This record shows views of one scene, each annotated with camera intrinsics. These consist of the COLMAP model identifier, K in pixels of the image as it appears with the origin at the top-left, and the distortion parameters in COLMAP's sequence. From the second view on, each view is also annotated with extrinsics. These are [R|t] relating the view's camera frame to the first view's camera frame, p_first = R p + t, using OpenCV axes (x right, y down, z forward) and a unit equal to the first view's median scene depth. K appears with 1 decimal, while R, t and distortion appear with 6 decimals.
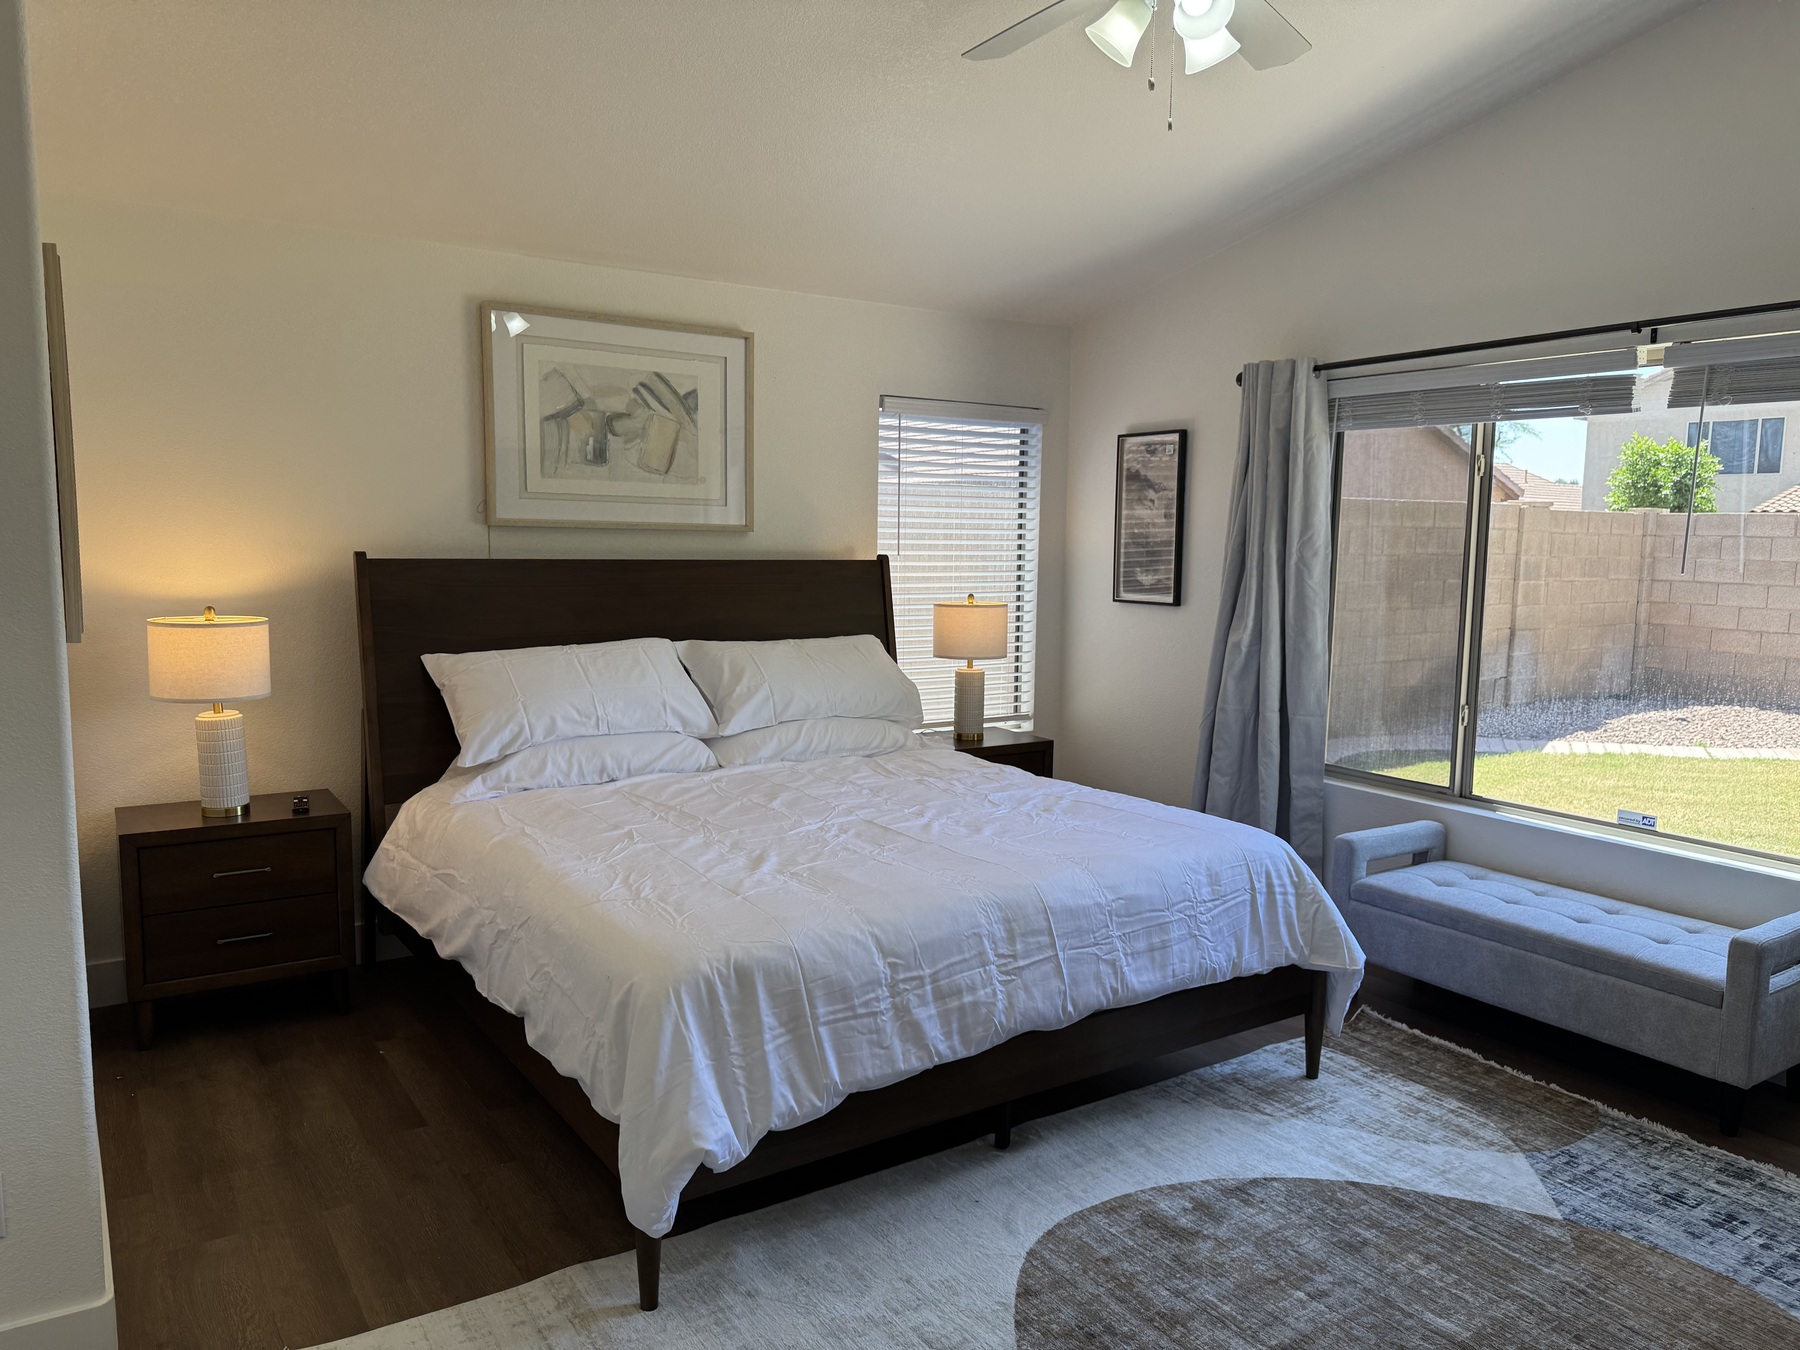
lens RADIAL K [[1258.8, 0, 895.4], [0, 1258.8, 660.1], [0, 0, 1]] dist [0.121339, -0.242255]
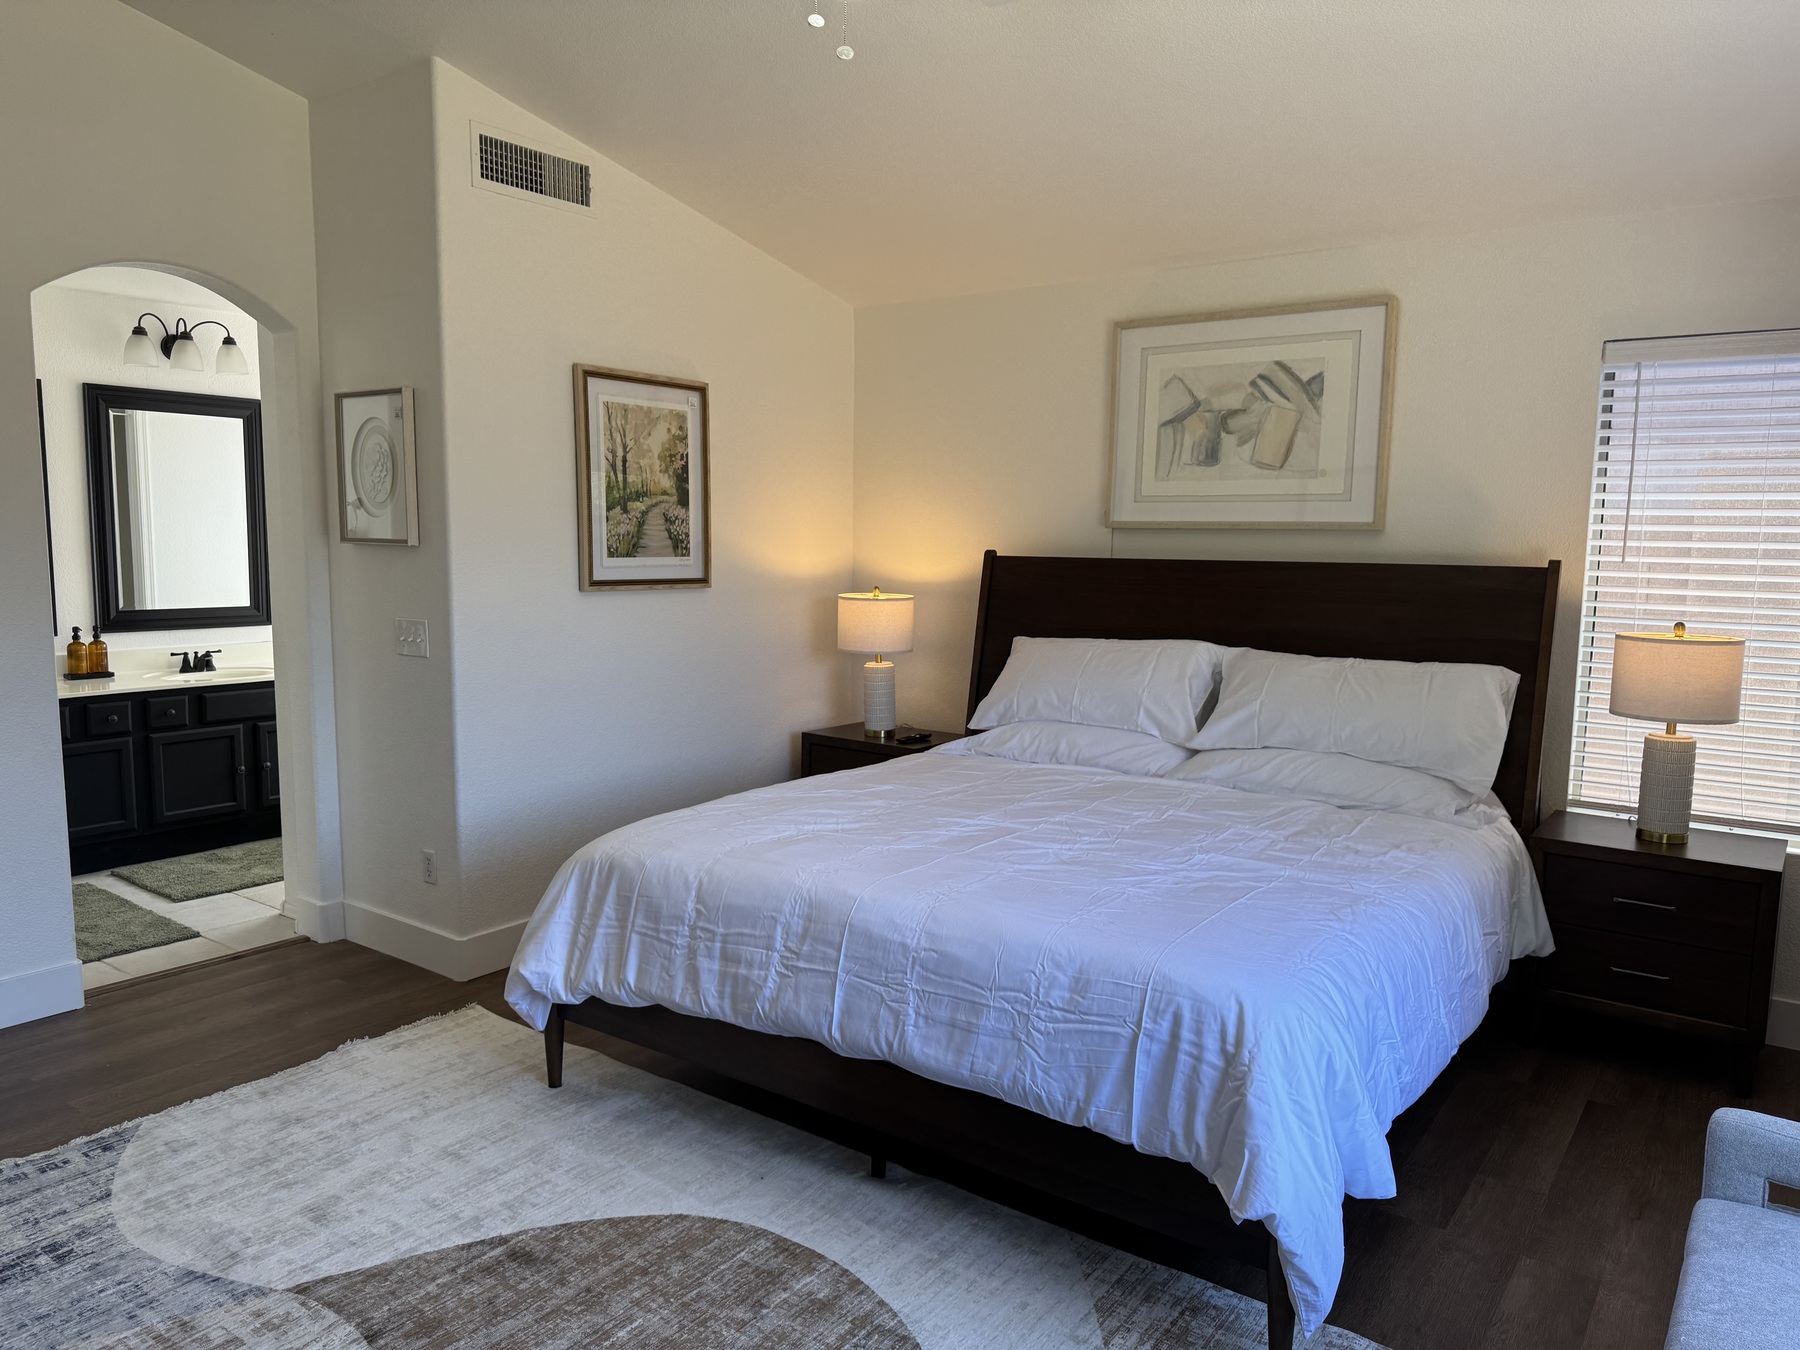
lens RADIAL K [[1258.8, 0, 895.4], [0, 1258.8, 660.1], [0, 0, 1]] dist [0.121339, -0.242255]
pose [[0.344140, 0.087441, -0.934838, 0.859531], [-0.098840, 0.993496, 0.056542, -0.047195], [0.933701, 0.072941, 0.350544, 0.600033]]
